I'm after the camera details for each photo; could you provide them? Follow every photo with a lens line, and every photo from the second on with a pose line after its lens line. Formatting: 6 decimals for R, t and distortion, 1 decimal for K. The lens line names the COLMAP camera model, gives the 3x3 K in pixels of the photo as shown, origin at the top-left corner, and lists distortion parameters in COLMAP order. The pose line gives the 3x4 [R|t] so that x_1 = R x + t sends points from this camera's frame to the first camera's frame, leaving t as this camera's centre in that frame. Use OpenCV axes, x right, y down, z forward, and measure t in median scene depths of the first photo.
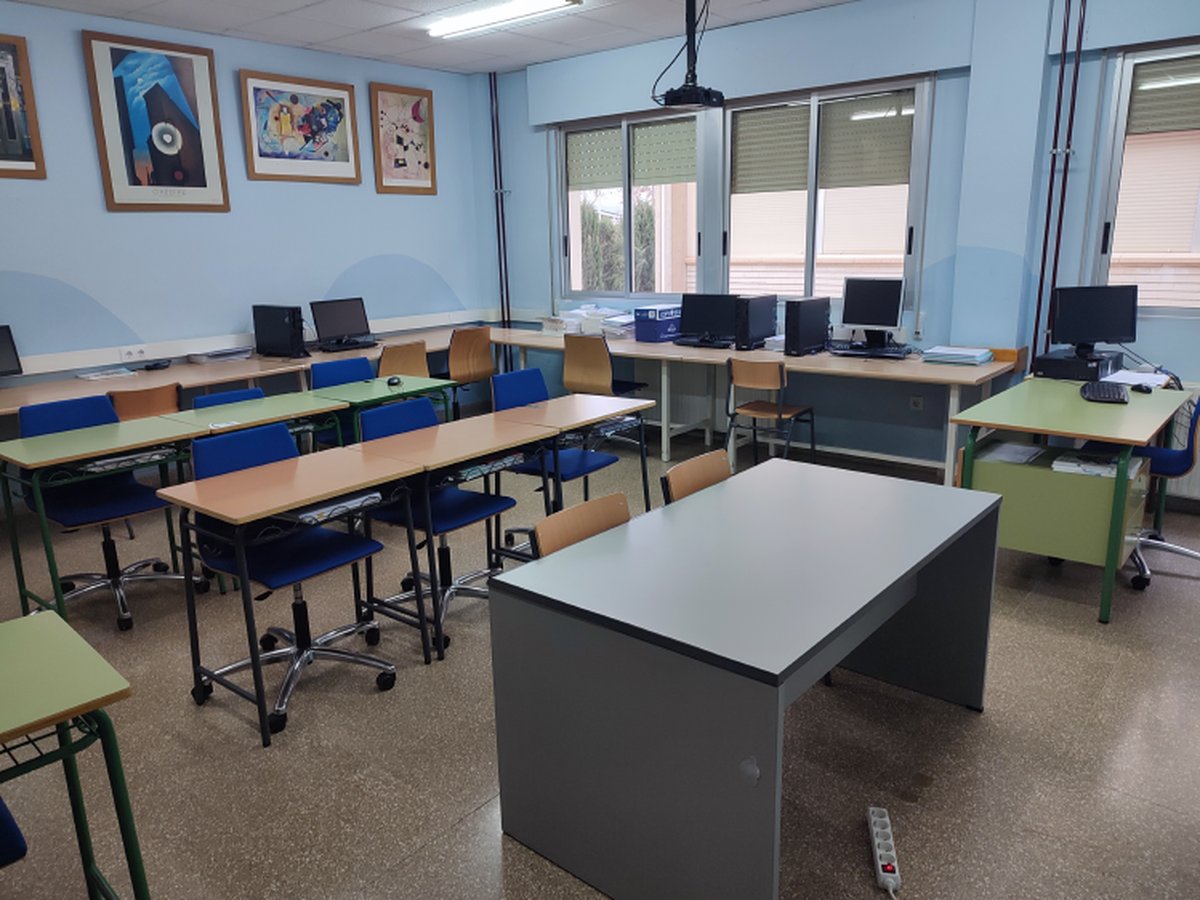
lens RADIAL K [[857.3, 0, 600.5], [0, 857.3, 441.3], [0, 0, 1]] dist [0.004871, -0.010749]
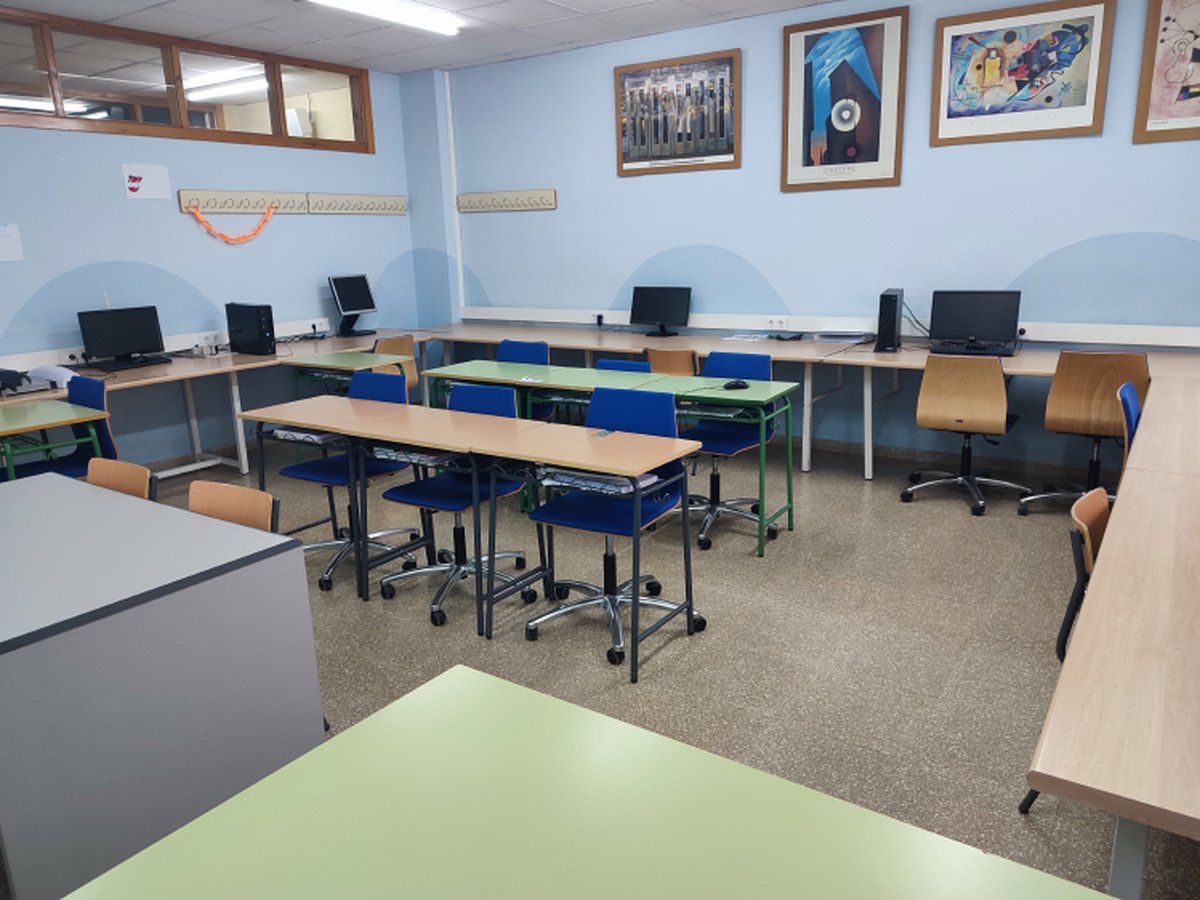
lens RADIAL K [[857.3, 0, 598.7], [0, 857.3, 459.5], [0, 0, 1]] dist [0.004871, -0.010749]
pose [[0.097355, 0.271333, -0.957549, 0.525869], [-0.200445, 0.947750, 0.248177, -0.159595], [0.974856, 0.167775, 0.146655, 0.627764]]
